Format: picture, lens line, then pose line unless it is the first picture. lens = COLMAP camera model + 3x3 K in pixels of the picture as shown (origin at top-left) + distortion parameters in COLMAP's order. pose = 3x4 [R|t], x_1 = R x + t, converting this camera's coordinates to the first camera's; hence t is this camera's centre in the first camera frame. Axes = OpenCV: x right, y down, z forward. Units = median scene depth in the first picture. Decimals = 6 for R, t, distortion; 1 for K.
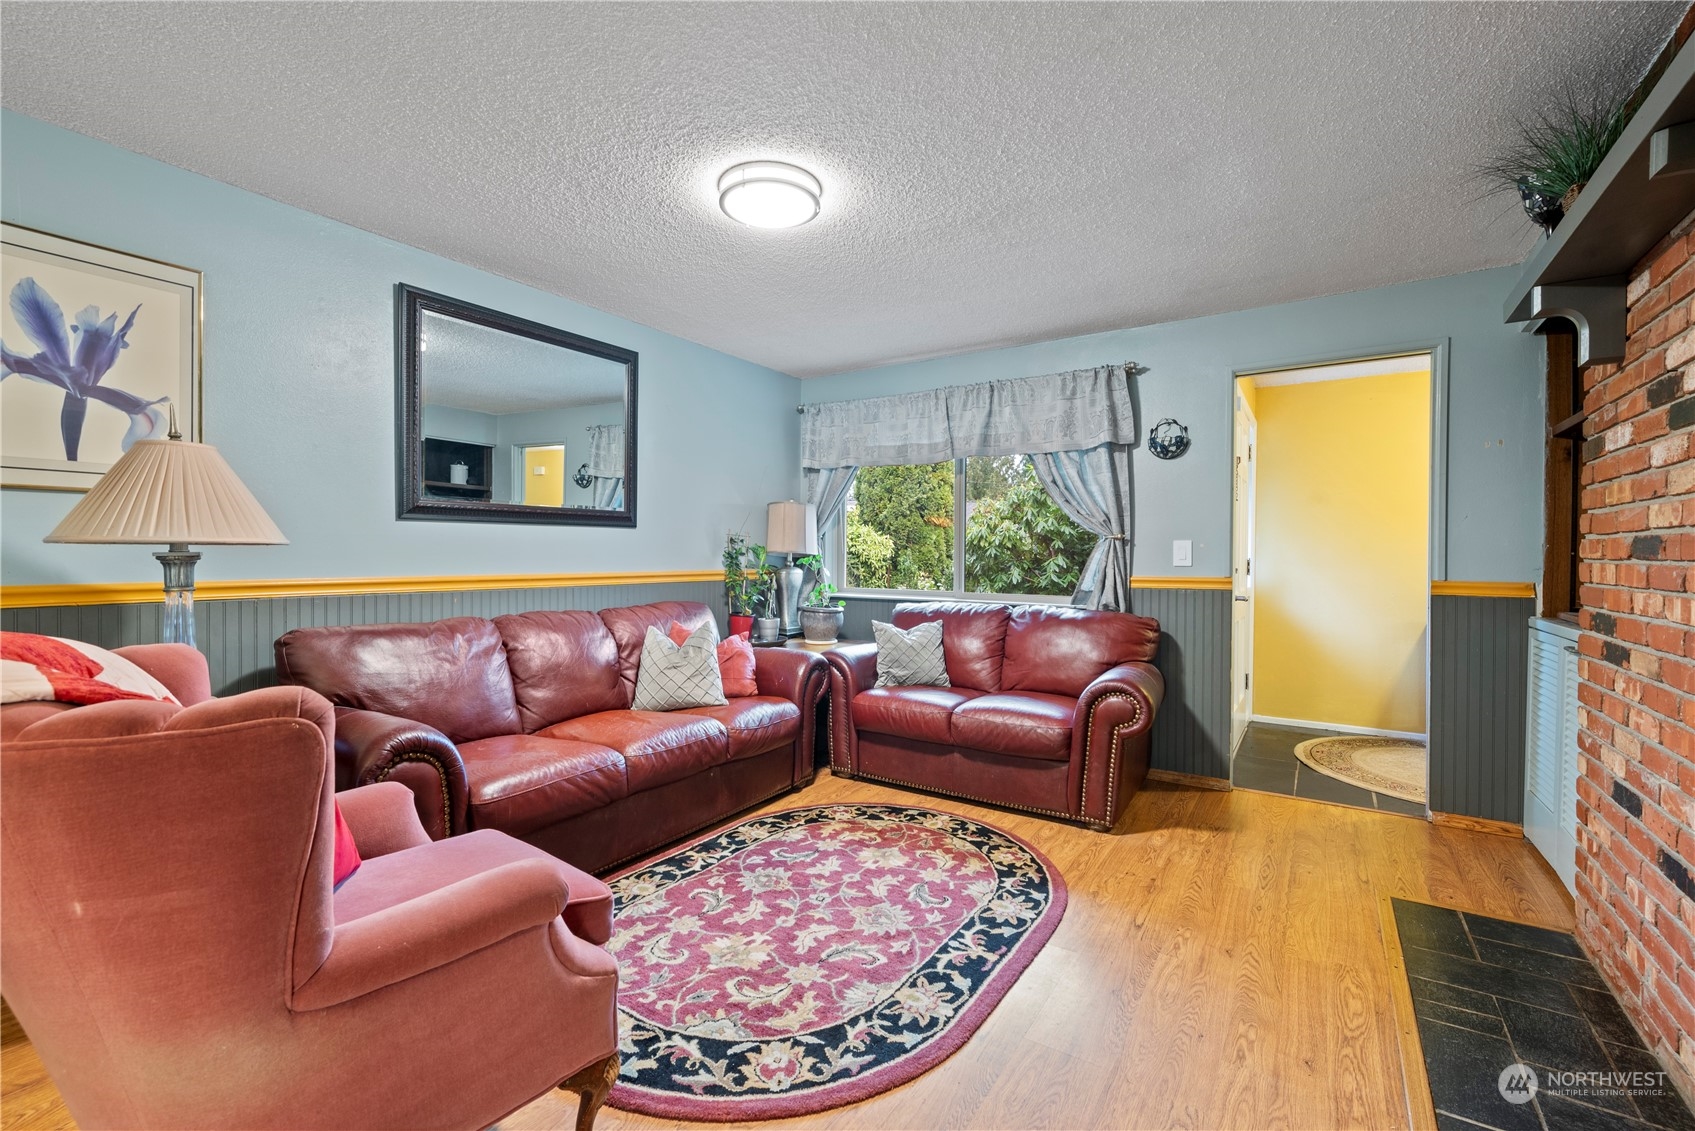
lens RADIAL K [[716.0, 0, 831.1], [0, 716.0, 562.5], [0, 0, 1]] dist [0.001903, 0.000147]
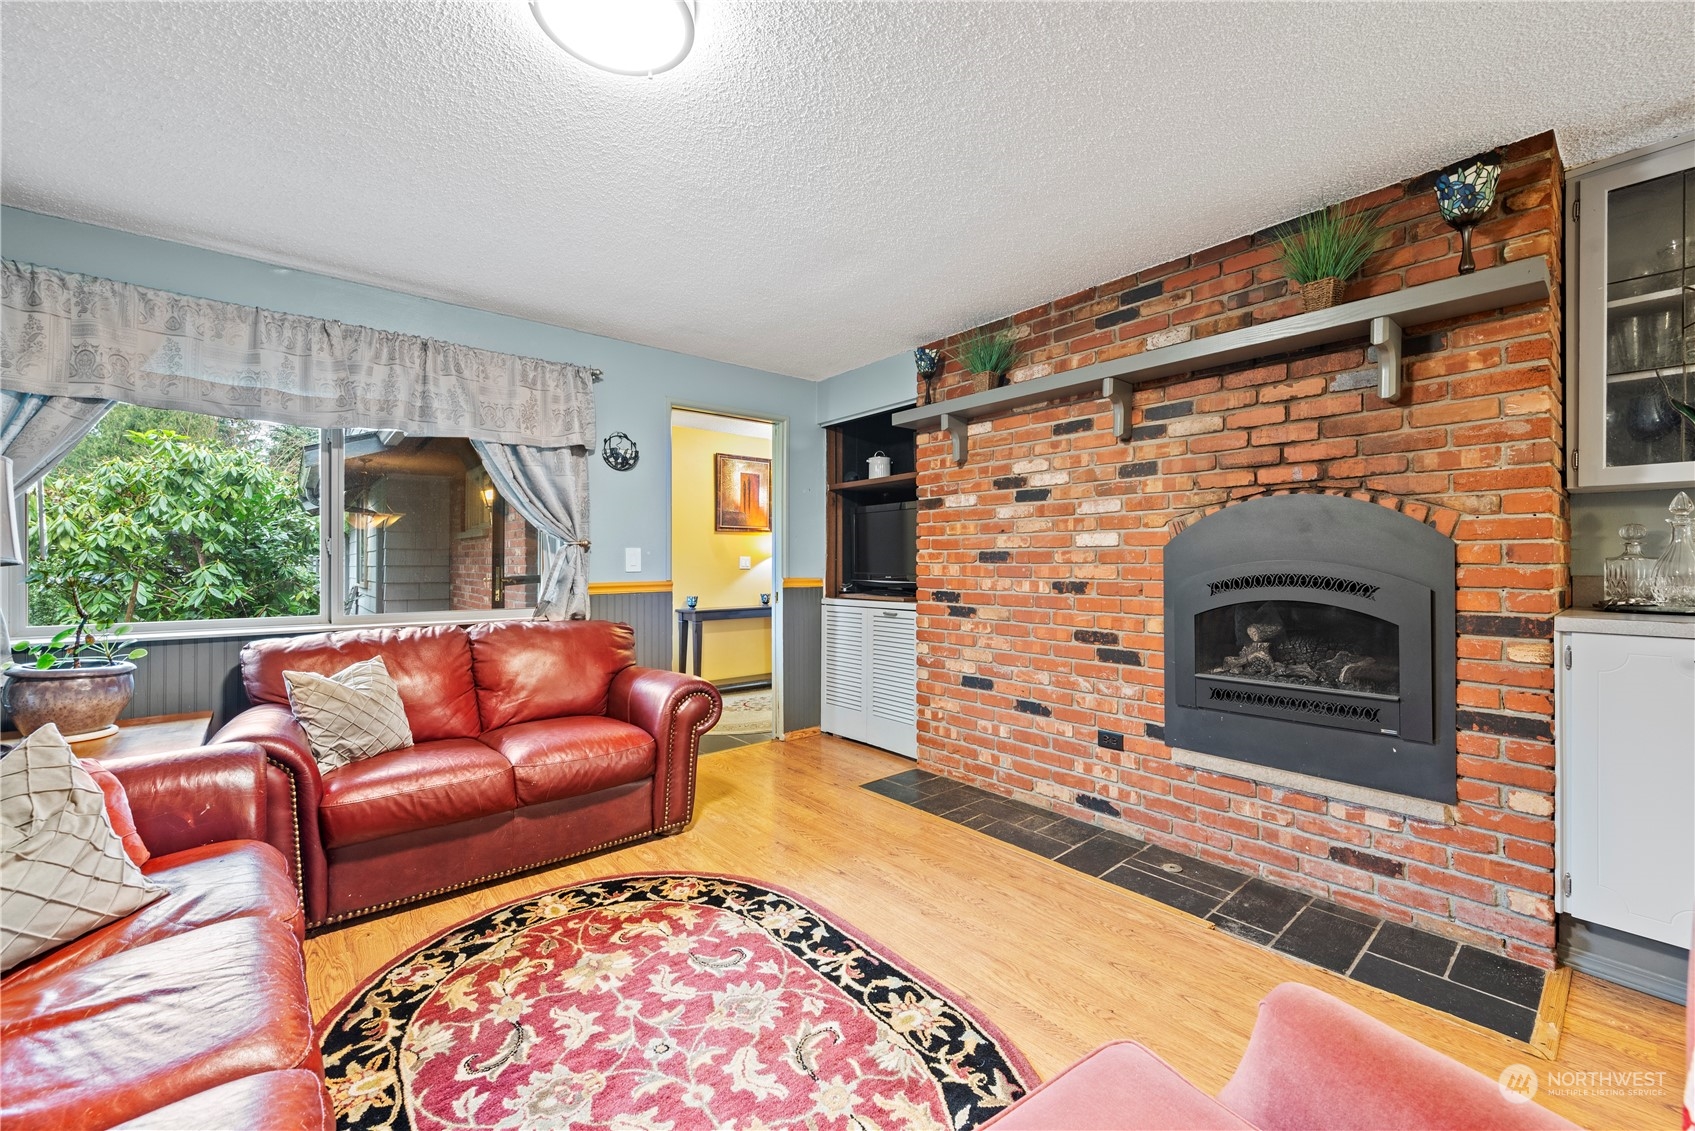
lens RADIAL K [[673.7, 0, 848.4], [0, 673.7, 558.0], [0, 0, 1]] dist [-0.001328, -0.000033]
pose [[0.273077, -0.000128, 0.961992, -0.597648], [0.013063, 0.999908, -0.003575, -0.011383], [-0.961903, 0.013542, 0.273054, 0.625451]]
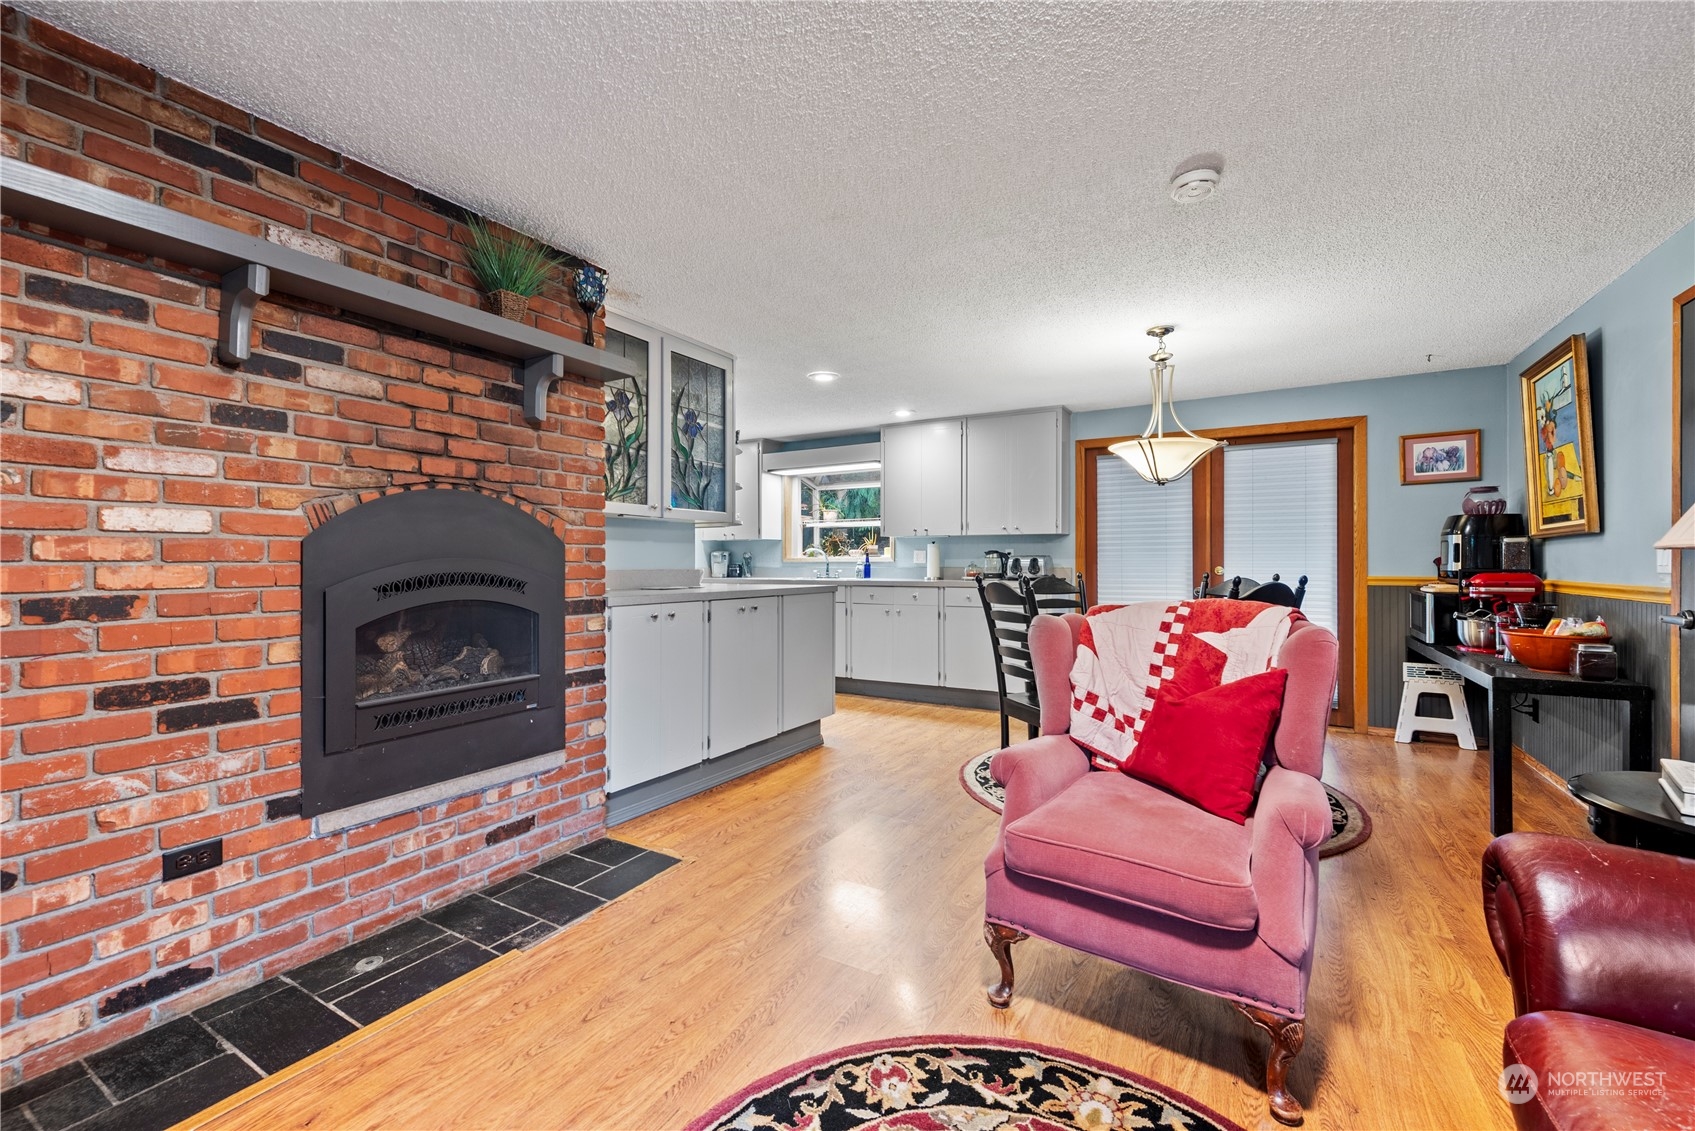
lens RADIAL K [[716.0, 0, 838.2], [0, 716.0, 557.1], [0, 0, 1]] dist [0.001903, 0.000147]
pose [[-0.997769, -0.005444, -0.066539, 0.043471], [-0.005691, 0.999978, 0.003532, -0.011247], [0.066518, 0.003902, -0.997778, 1.298931]]
